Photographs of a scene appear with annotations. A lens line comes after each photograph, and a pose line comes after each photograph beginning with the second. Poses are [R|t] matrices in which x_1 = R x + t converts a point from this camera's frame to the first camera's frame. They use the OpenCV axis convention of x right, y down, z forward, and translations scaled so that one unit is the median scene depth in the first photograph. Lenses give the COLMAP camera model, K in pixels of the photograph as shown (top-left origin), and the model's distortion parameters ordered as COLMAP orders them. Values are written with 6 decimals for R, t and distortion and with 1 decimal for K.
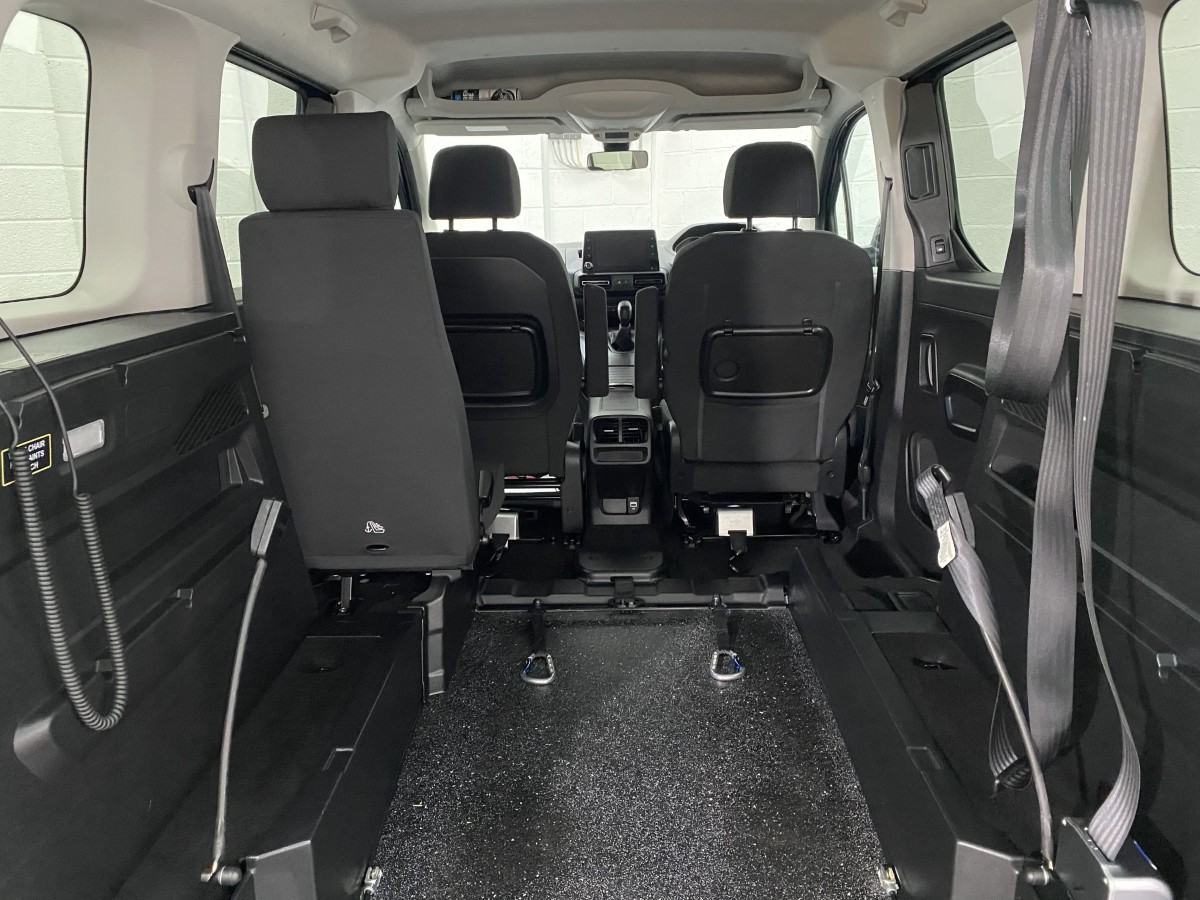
lens RADIAL K [[928.0, 0, 595.8], [0, 928.0, 451.7], [0, 0, 1]] dist [-0.007097, -0.005917]
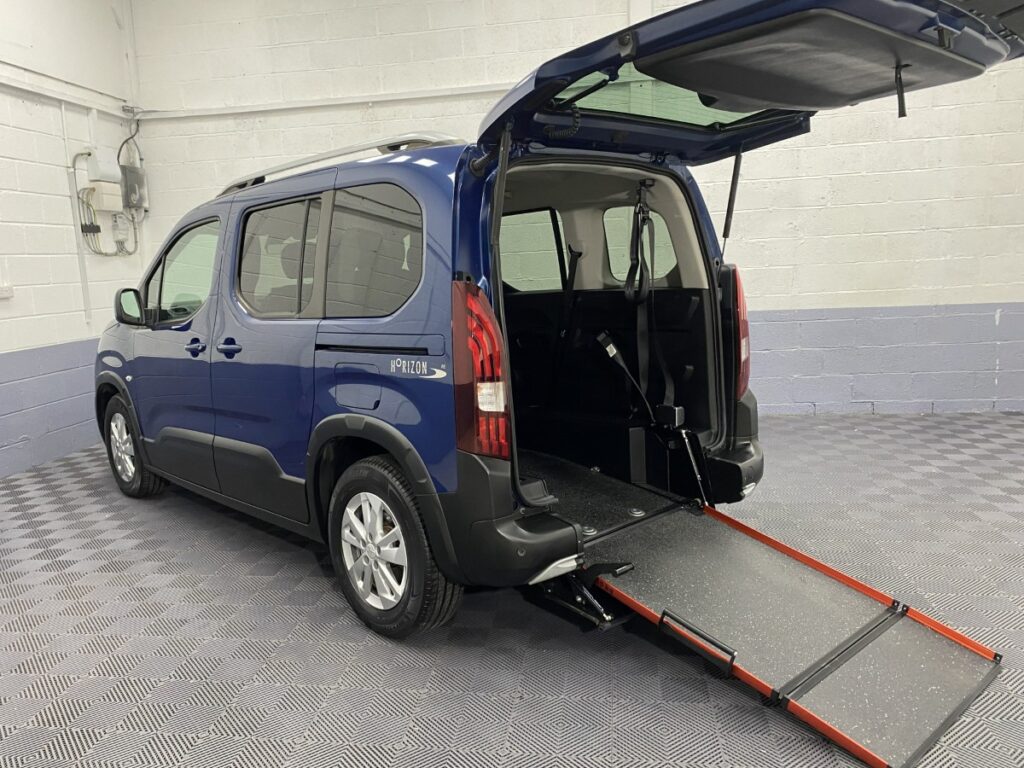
lens RADIAL K [[813.0, 0, 491.7], [0, 813.0, 388.2], [0, 0, 1]] dist [0.009729, 0.000909]
pose [[0.724353, -0.116854, 0.679454, -1.068707], [0.205690, 0.977277, -0.051208, 0.154177], [-0.658031, 0.176850, 0.731929, -0.505902]]
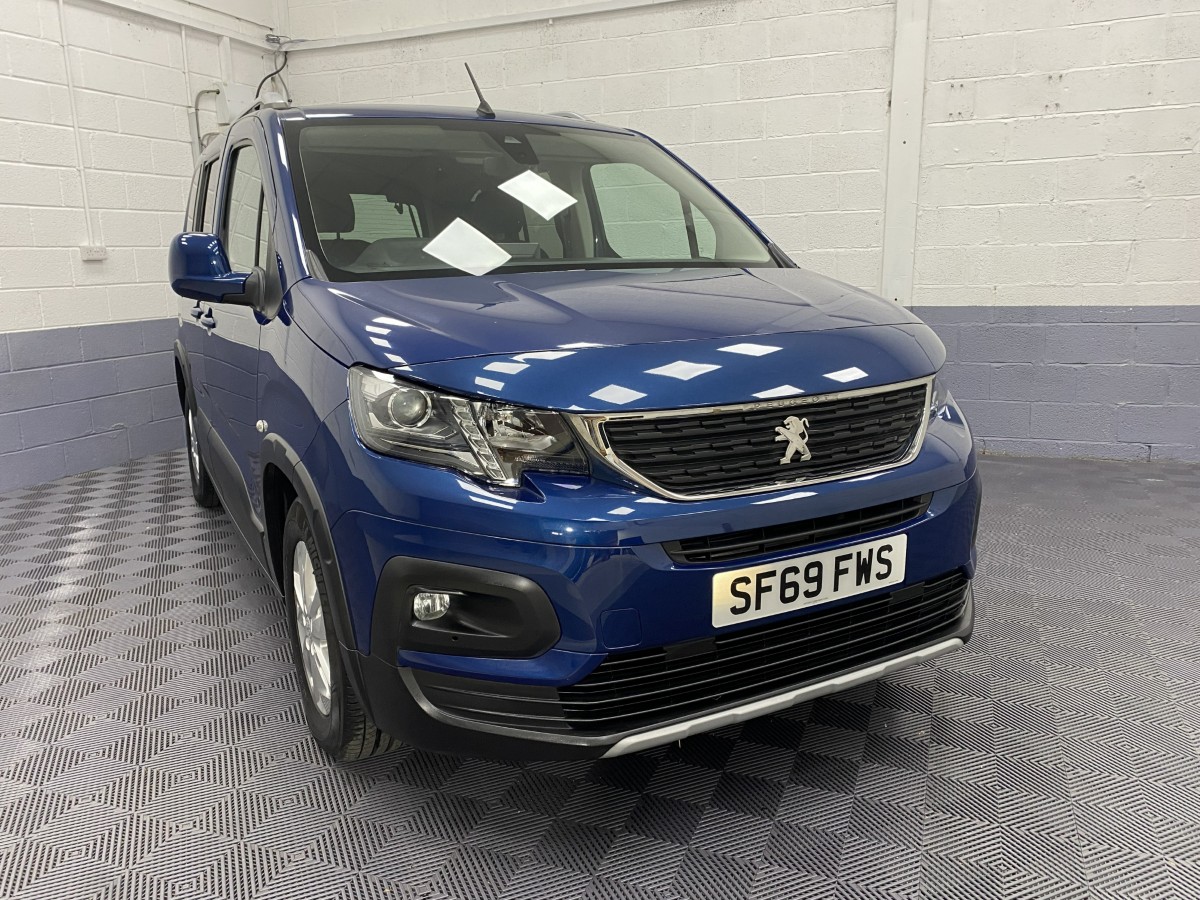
lens RADIAL K [[919.8, 0, 599.1], [0, 919.8, 444.7], [0, 0, 1]] dist [0.047432, -0.053023]
pose [[0.858113, -0.101141, 0.503401, -0.564422], [0.138259, 0.989711, -0.036833, 0.192228], [-0.494496, 0.101207, 0.863267, -0.421872]]
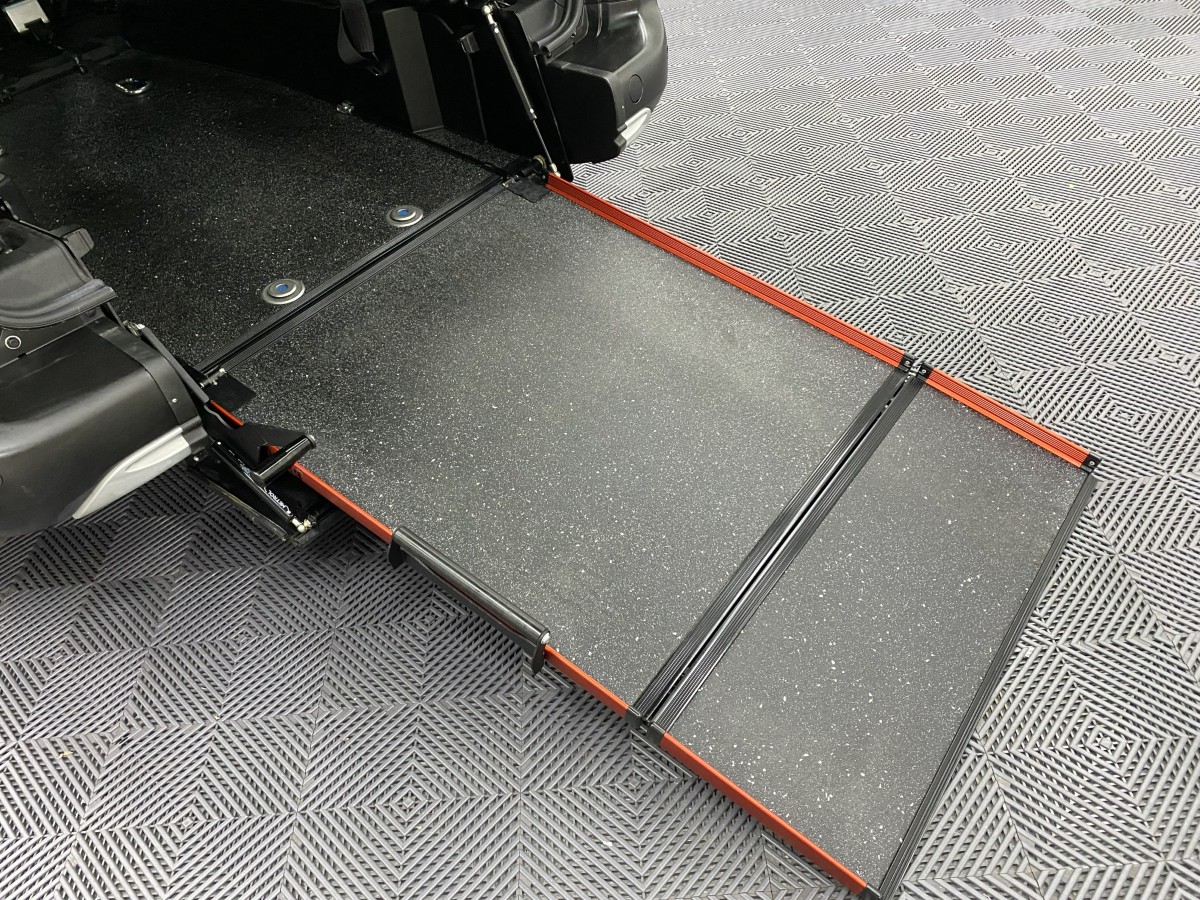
lens RADIAL K [[907.4, 0, 601.3], [0, 907.4, 452.2], [0, 0, 1]] dist [0.006985, 0.001498]
pose [[0.576534, -0.582856, 0.572614, -0.383922], [0.312958, 0.804892, 0.504189, 0.174539], [-0.754762, -0.111478, 0.646457, -0.221252]]
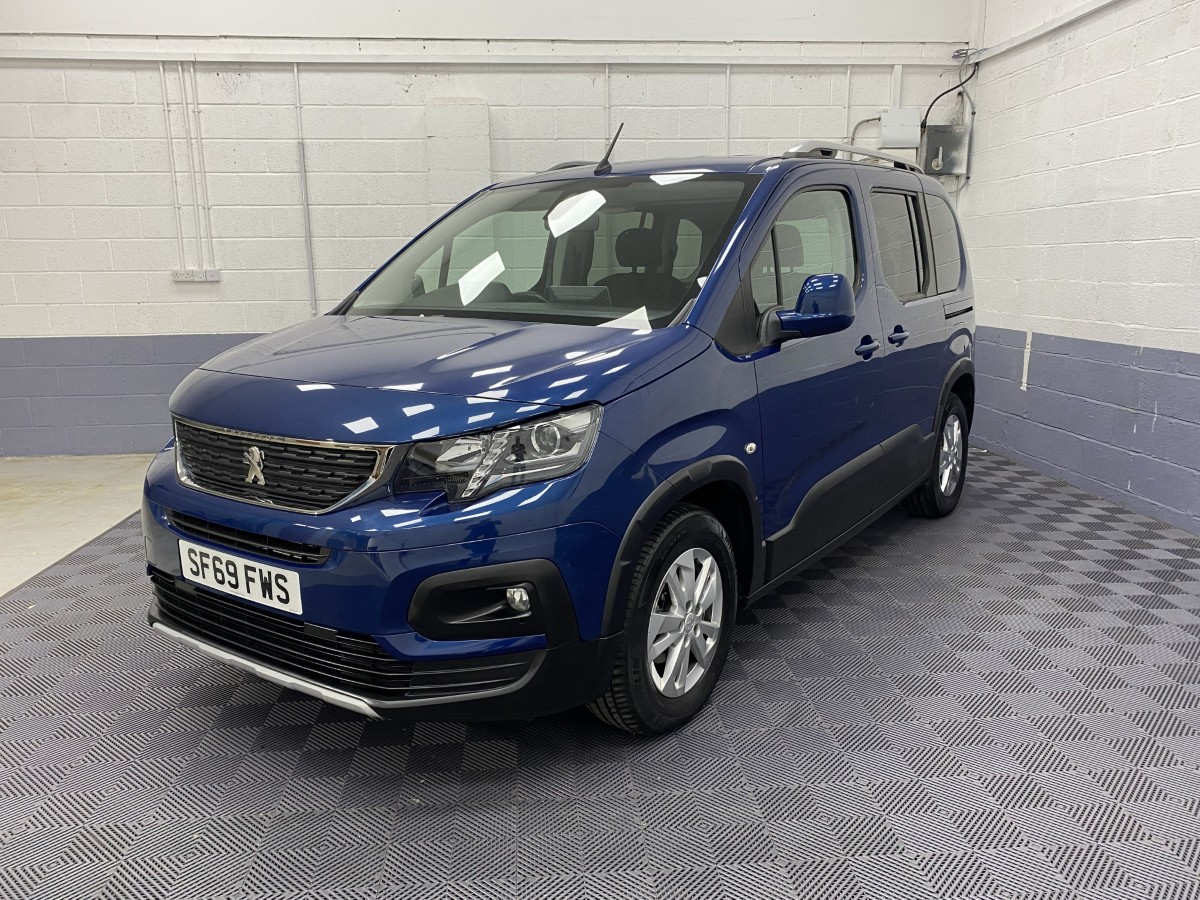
lens RADIAL K [[931.2, 0, 585.9], [0, 931.2, 448.3], [0, 0, 1]] dist [0.004174, 0.003252]
pose [[0.837396, 0.116006, -0.534144, 0.868833], [-0.148298, 0.988783, -0.017747, 0.125402], [0.526094, 0.094074, 0.845207, -0.489937]]
